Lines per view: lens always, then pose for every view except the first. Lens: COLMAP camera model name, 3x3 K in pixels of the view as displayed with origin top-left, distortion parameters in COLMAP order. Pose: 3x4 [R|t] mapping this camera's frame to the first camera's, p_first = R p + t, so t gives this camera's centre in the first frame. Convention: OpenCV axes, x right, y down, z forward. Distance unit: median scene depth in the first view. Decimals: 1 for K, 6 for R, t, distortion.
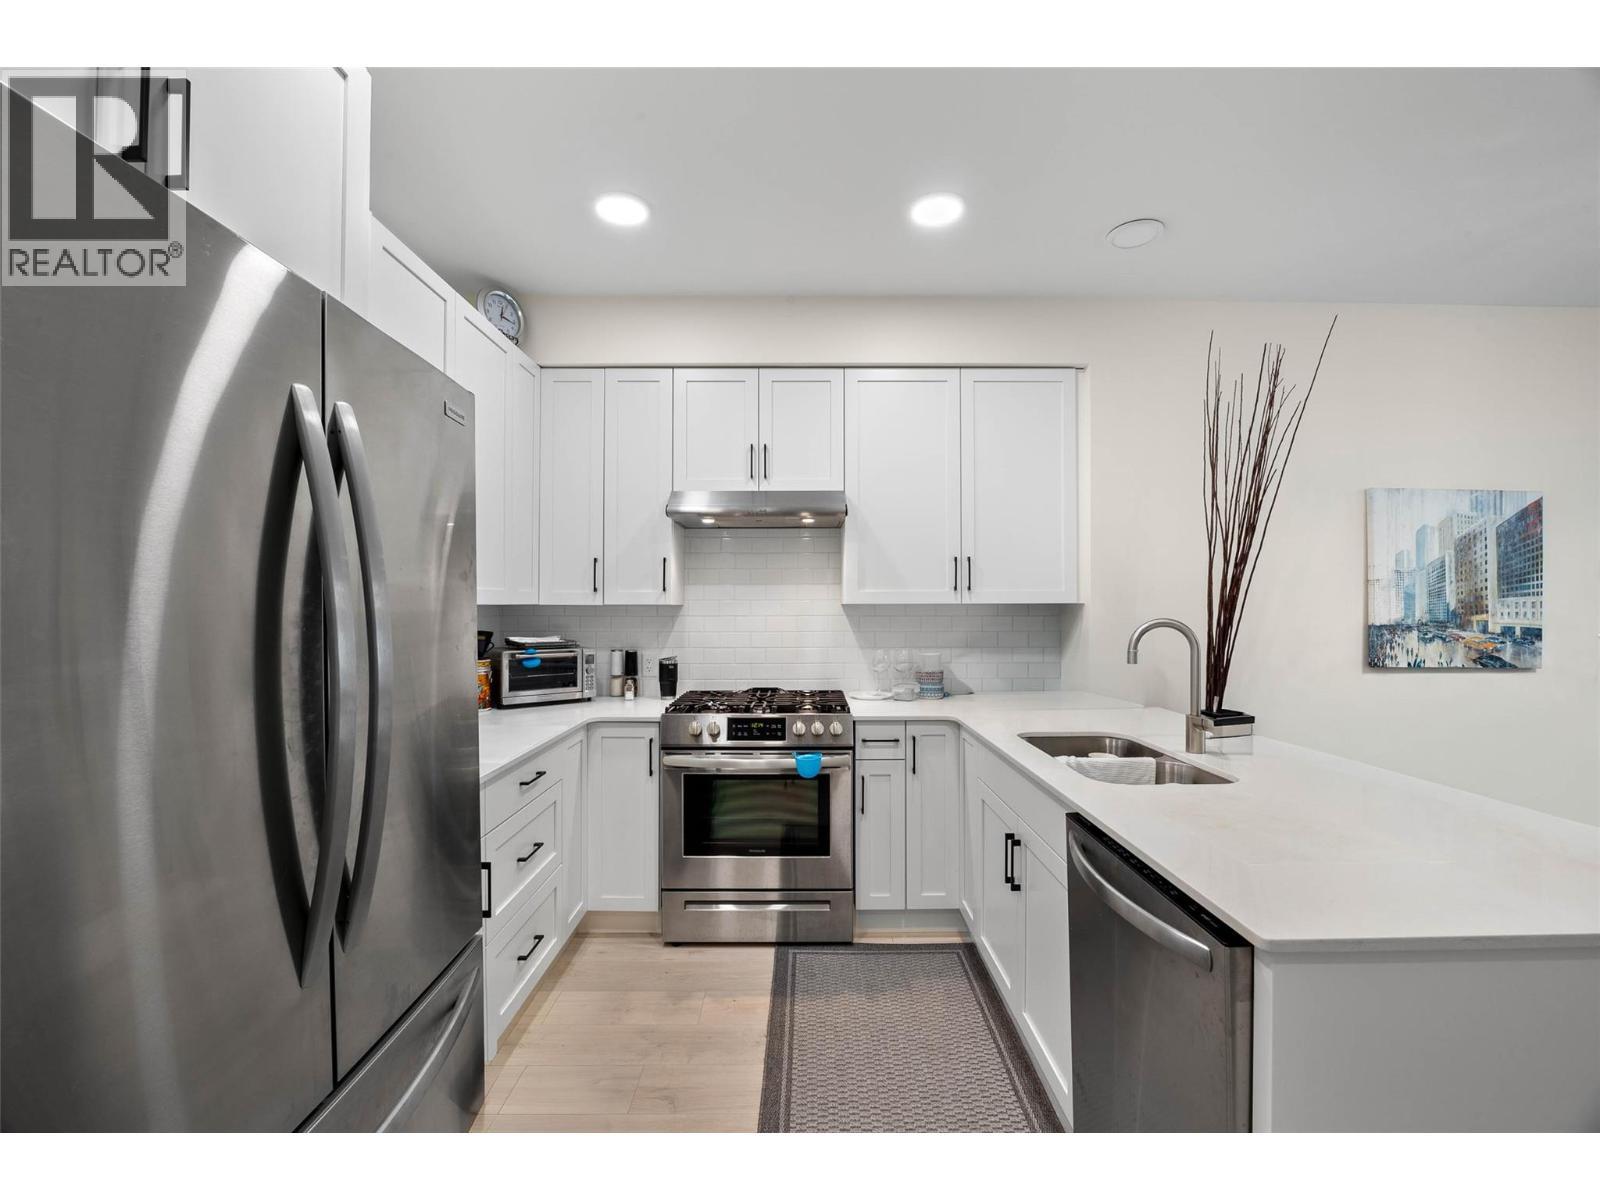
lens RADIAL K [[733.4, 0, 800.0], [0, 733.4, 600.0], [0, 0, 1]] dist [0.000358, 0.000031]
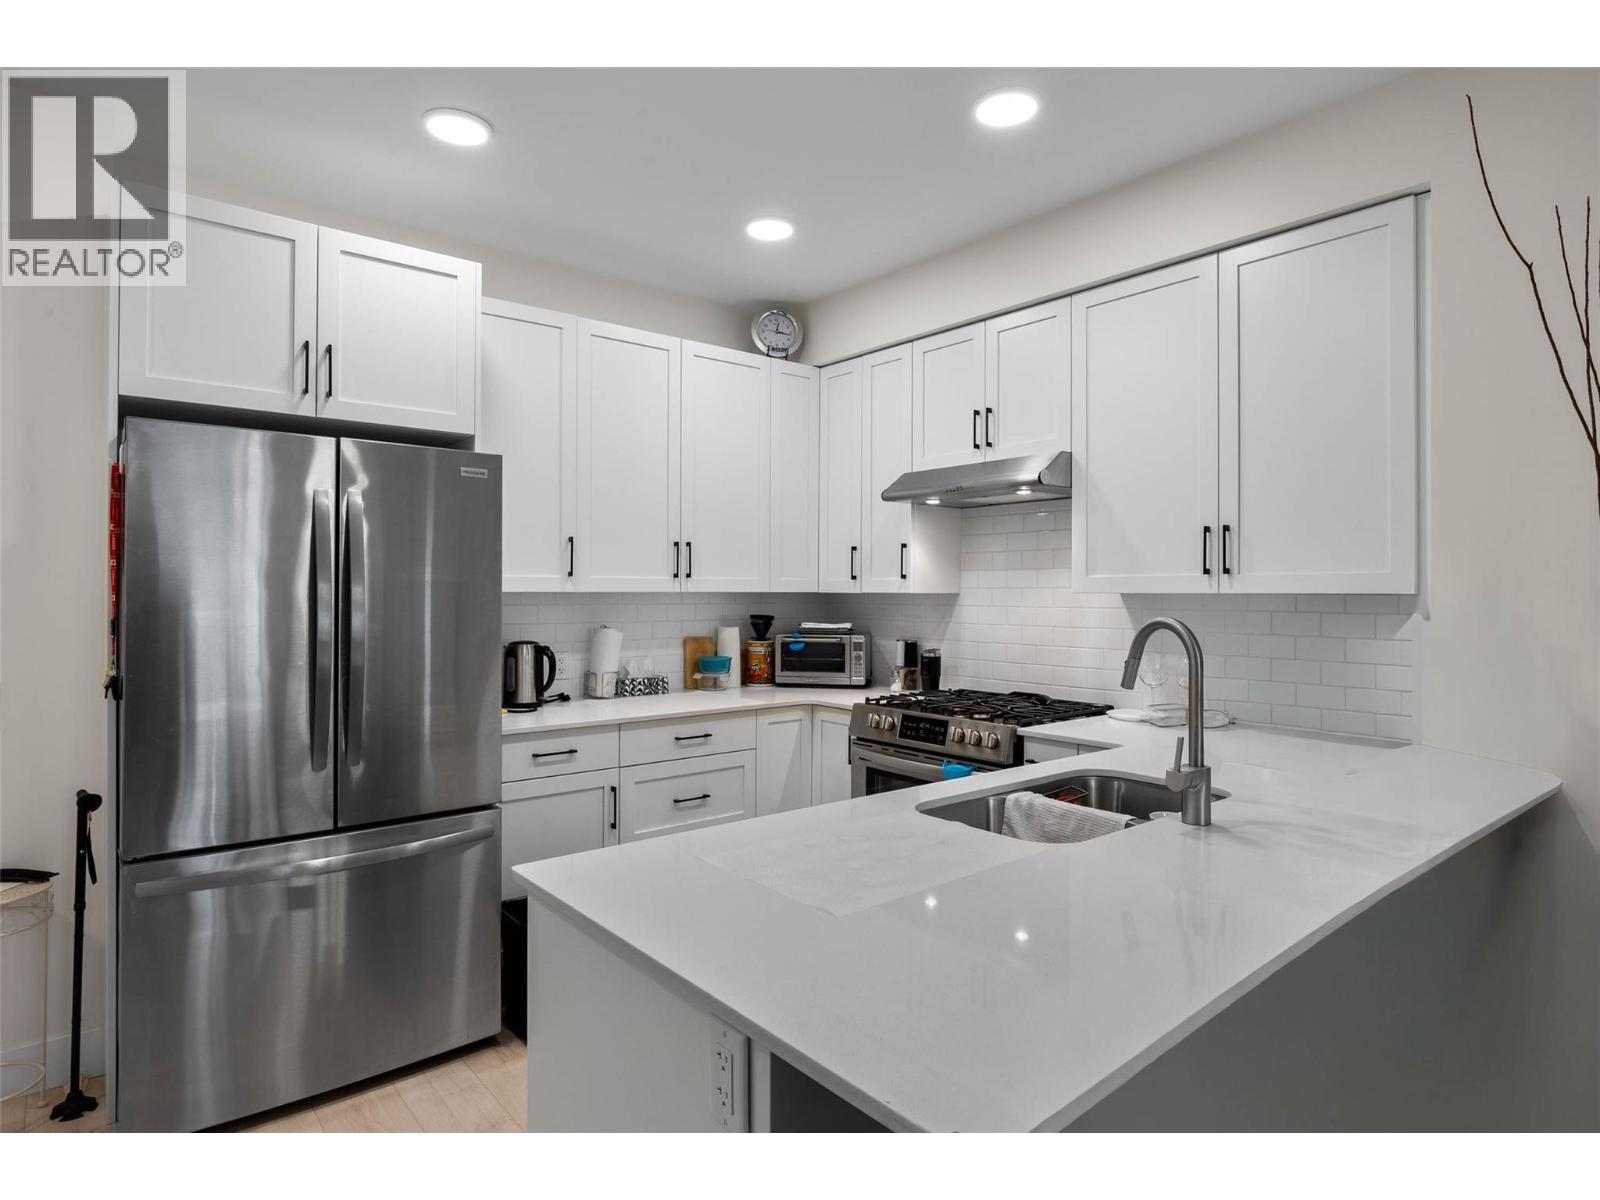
lens RADIAL K [[872.4, 0, 800.0], [0, 872.4, 600.0], [0, 0, 1]] dist [-0.000412, 0.000089]
pose [[0.644290, 0.009519, -0.764722, 0.617201], [-0.000733, 0.999930, 0.011829, 0.002246], [0.764781, -0.007061, 0.644252, 0.172504]]
